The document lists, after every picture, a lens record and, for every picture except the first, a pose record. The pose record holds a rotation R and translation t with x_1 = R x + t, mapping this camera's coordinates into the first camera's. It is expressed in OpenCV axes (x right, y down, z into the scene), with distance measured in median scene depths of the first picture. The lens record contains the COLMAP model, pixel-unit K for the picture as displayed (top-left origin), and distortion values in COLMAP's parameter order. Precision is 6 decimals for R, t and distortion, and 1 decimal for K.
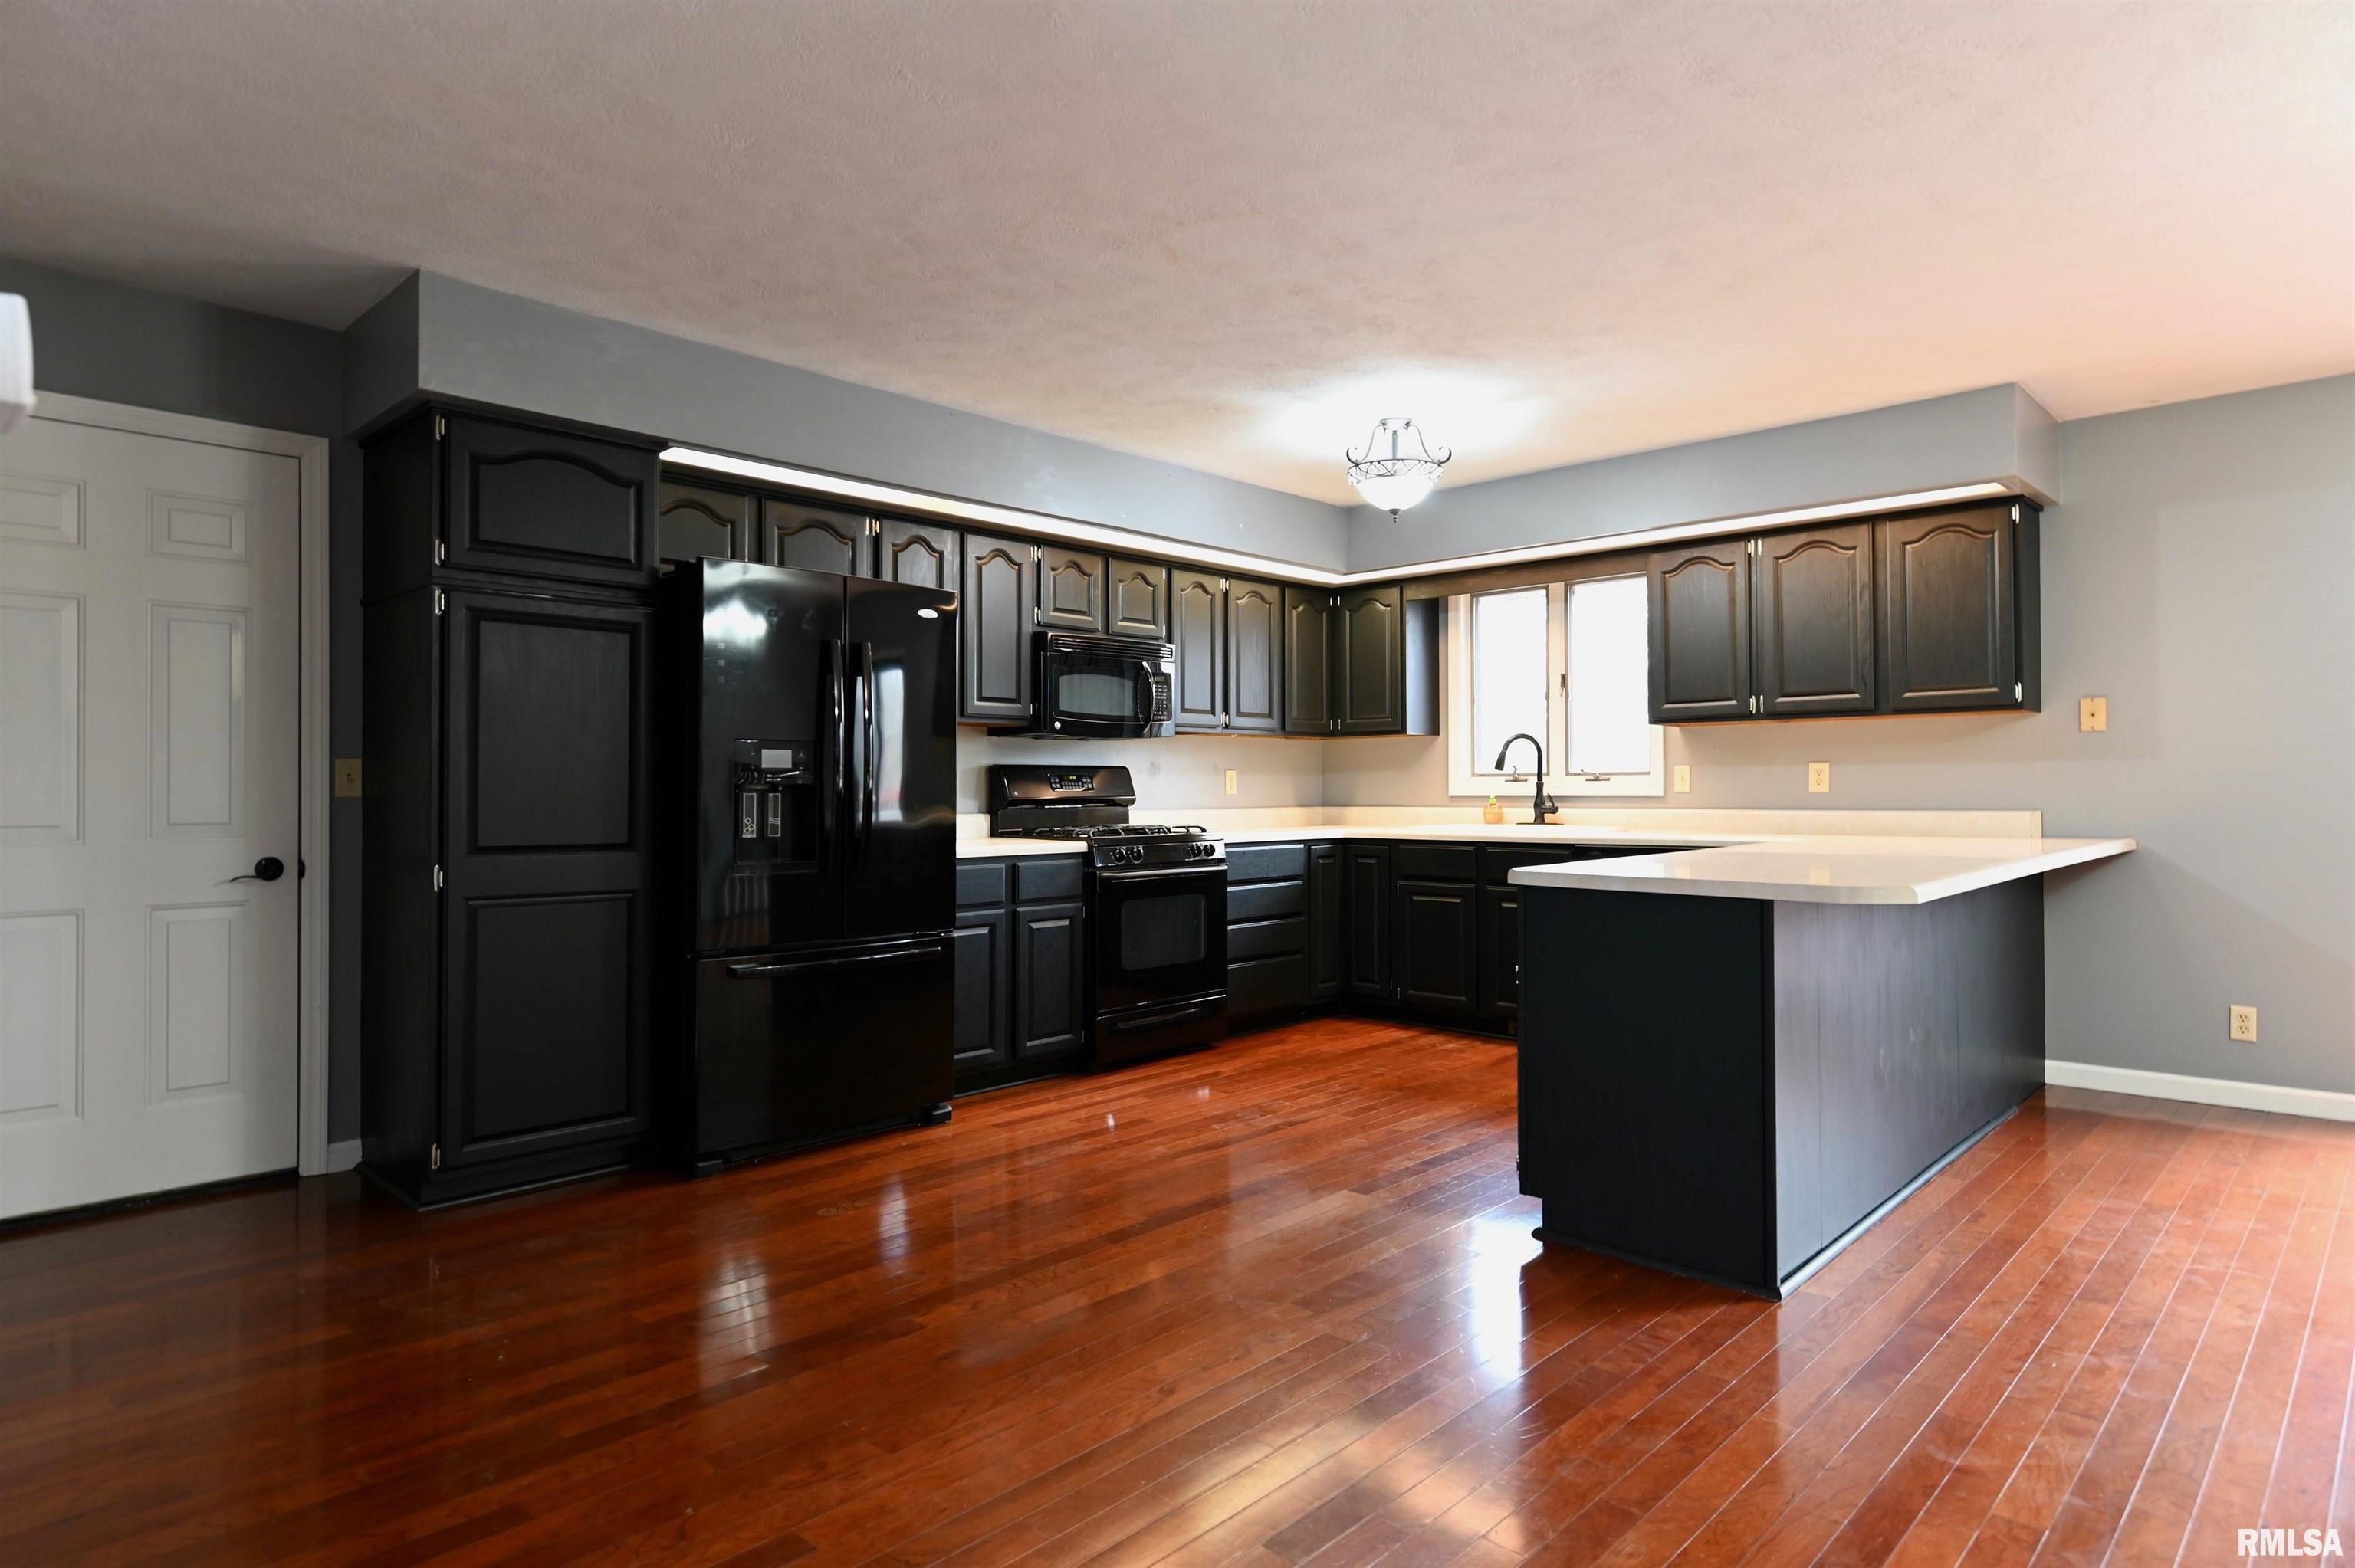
lens RADIAL K [[1316.2, 0, 1177.5], [0, 1316.2, 784.0], [0, 0, 1]] dist [-0.000439, -0.004157]
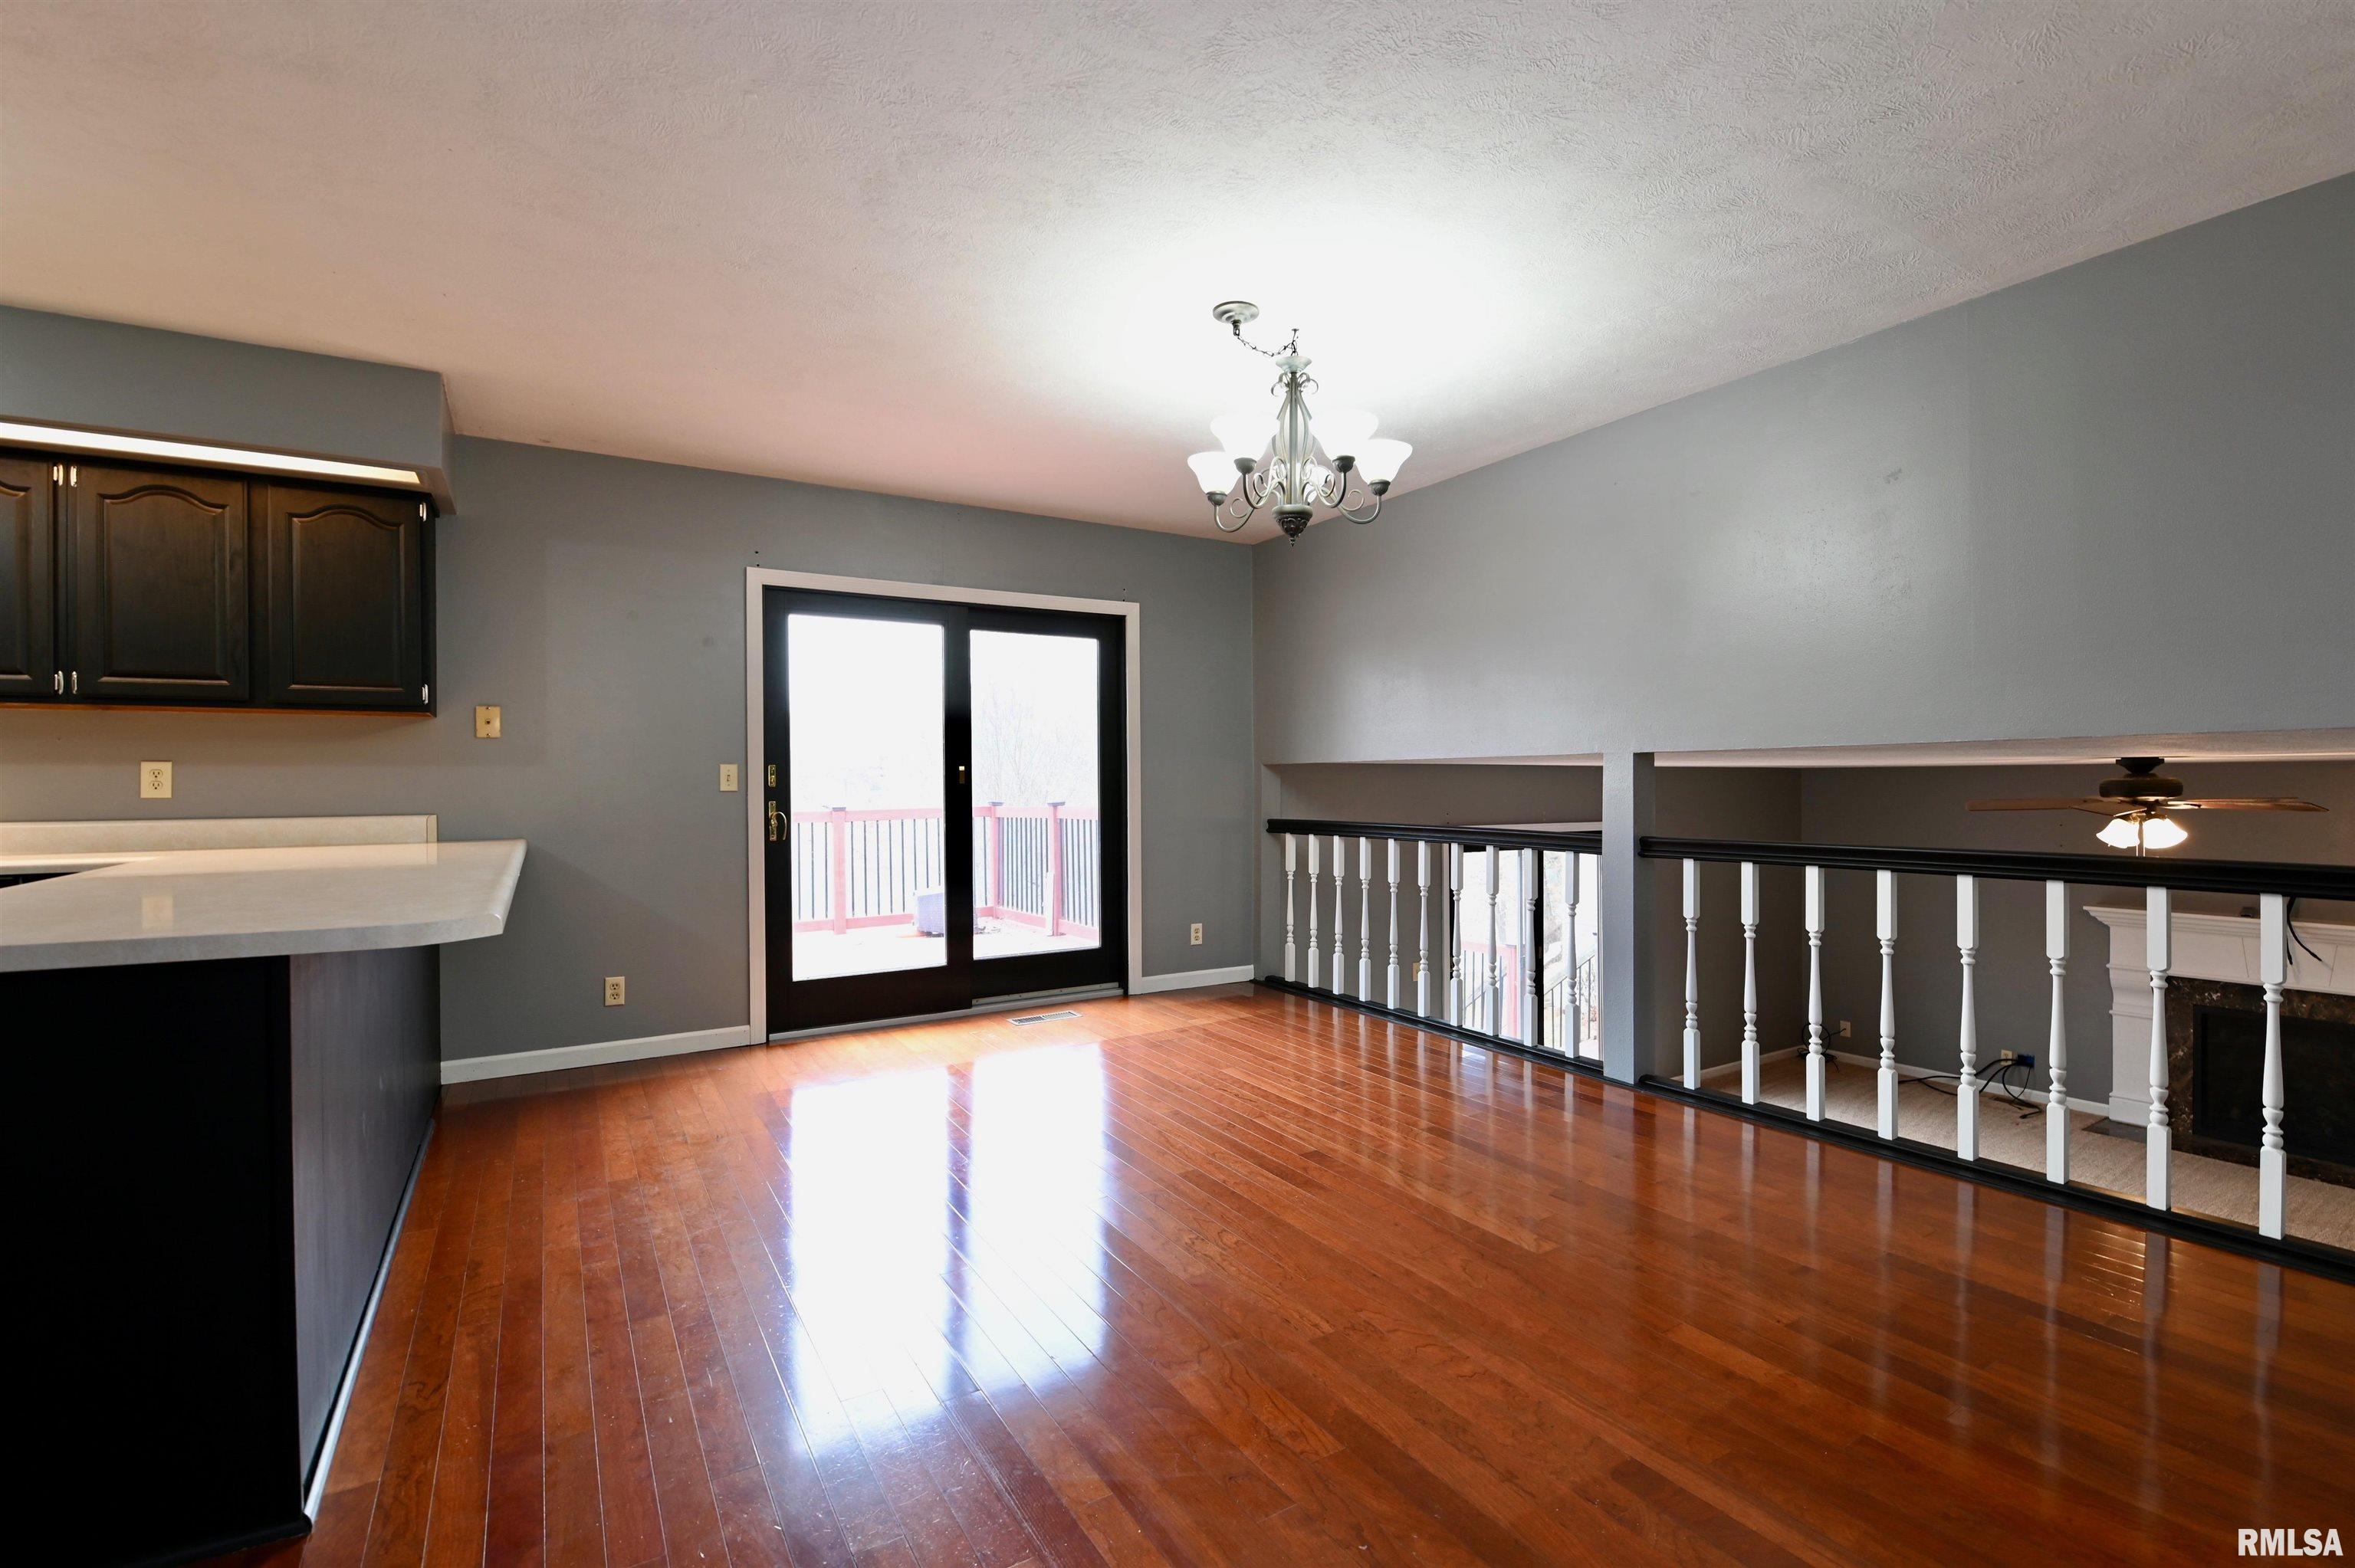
lens RADIAL K [[1039.6, 0, 1194.9], [0, 1039.6, 779.4], [0, 0, 1]] dist [0.002035, -0.011747]
pose [[0.237969, 0.008871, 0.971232, 0.026413], [0.001202, 0.999955, -0.009427, 0.001730], [-0.971272, 0.003411, 0.237947, 0.255903]]
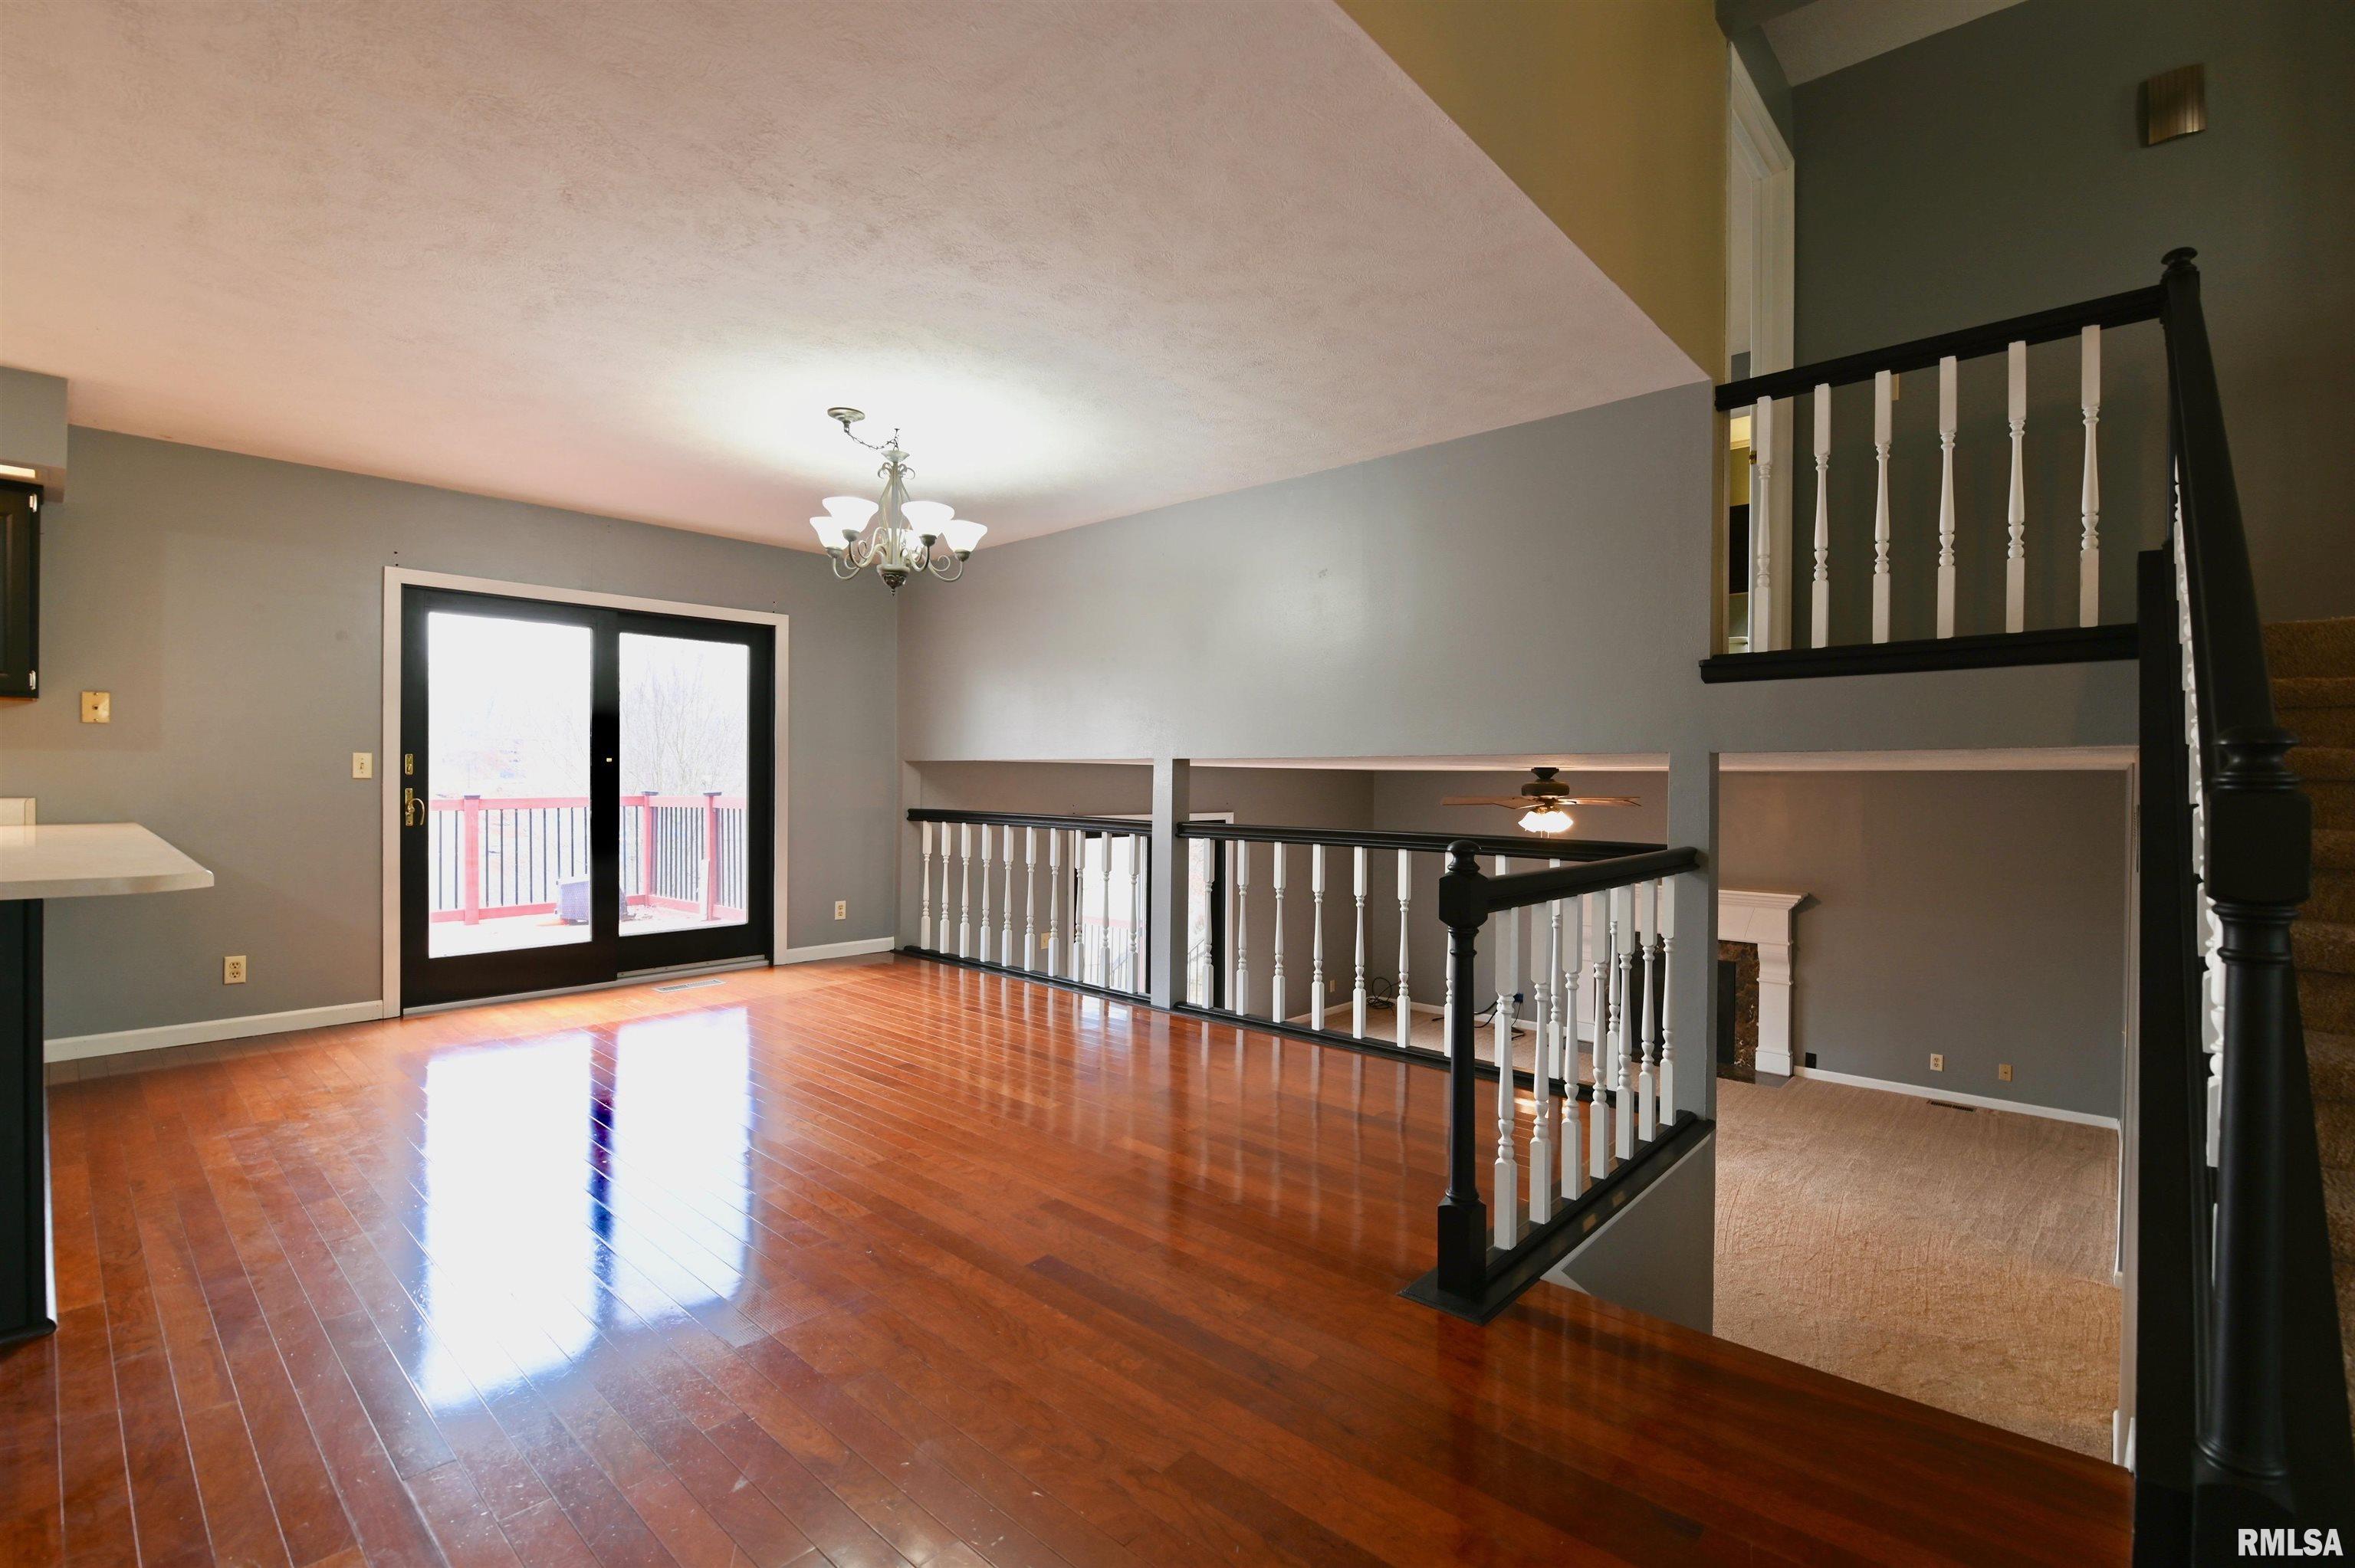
lens RADIAL K [[1039.6, 0, 1194.9], [0, 1039.6, 779.4], [0, 0, 1]] dist [0.002035, -0.011747]
pose [[-0.046618, 0.003775, 0.998906, -0.180300], [-0.011129, 0.999929, -0.004298, -0.000586], [-0.998851, -0.011317, -0.046572, 0.144386]]
